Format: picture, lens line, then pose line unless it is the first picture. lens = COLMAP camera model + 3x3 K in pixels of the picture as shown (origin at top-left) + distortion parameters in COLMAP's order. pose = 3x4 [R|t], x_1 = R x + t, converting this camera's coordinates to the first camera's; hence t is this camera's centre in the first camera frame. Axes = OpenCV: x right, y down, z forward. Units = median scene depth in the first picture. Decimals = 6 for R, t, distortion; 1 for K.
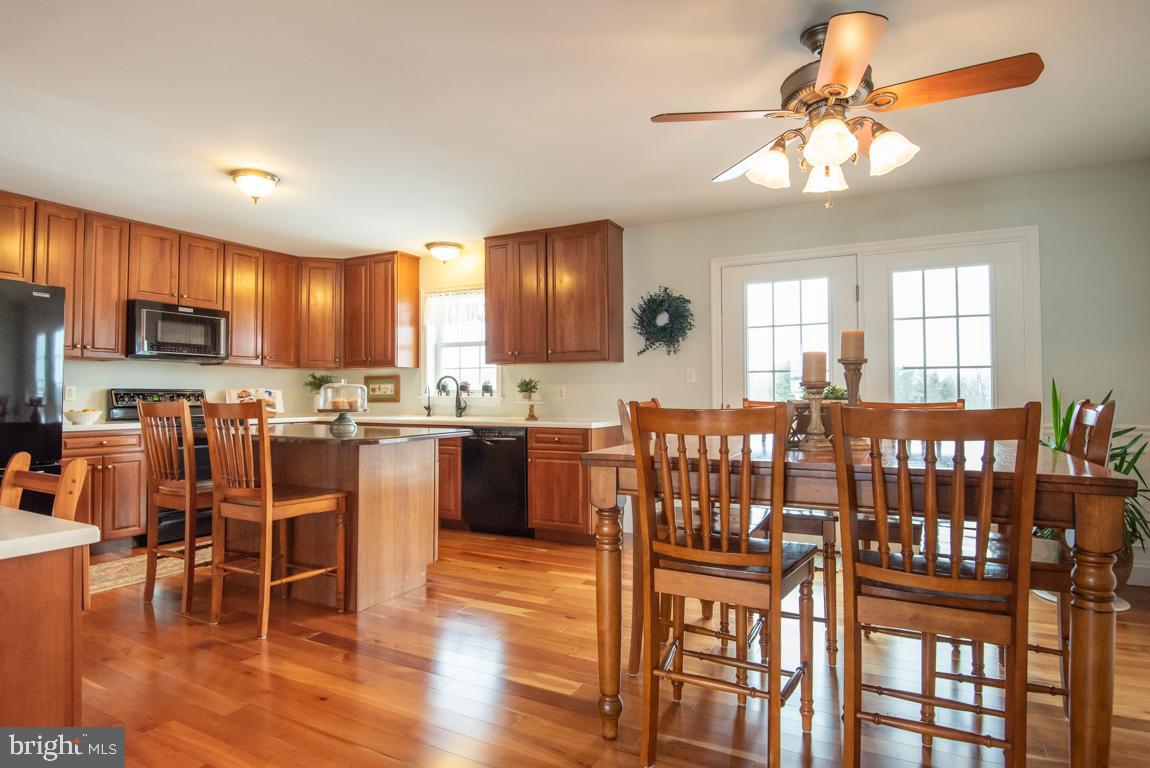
lens RADIAL K [[537.2, 0, 575.0], [0, 537.2, 384.0], [0, 0, 1]] dist [0.015953, -0.000054]
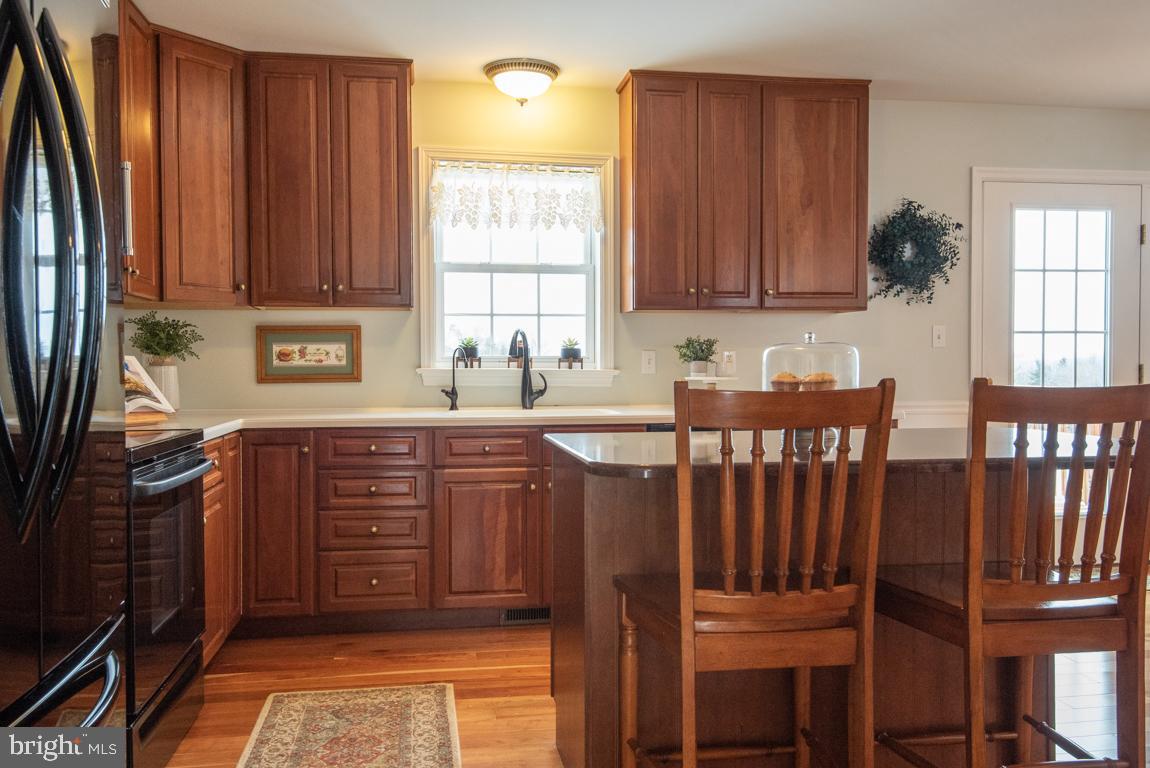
lens RADIAL K [[885.3, 0, 544.5], [0, 885.3, 384.6], [0, 0, 1]] dist [0.003058, 0.005700]
pose [[0.839247, -0.012621, 0.543604, -0.717699], [-0.006921, 0.999402, 0.033889, 0.009928], [-0.543706, -0.032203, 0.838657, 0.297455]]
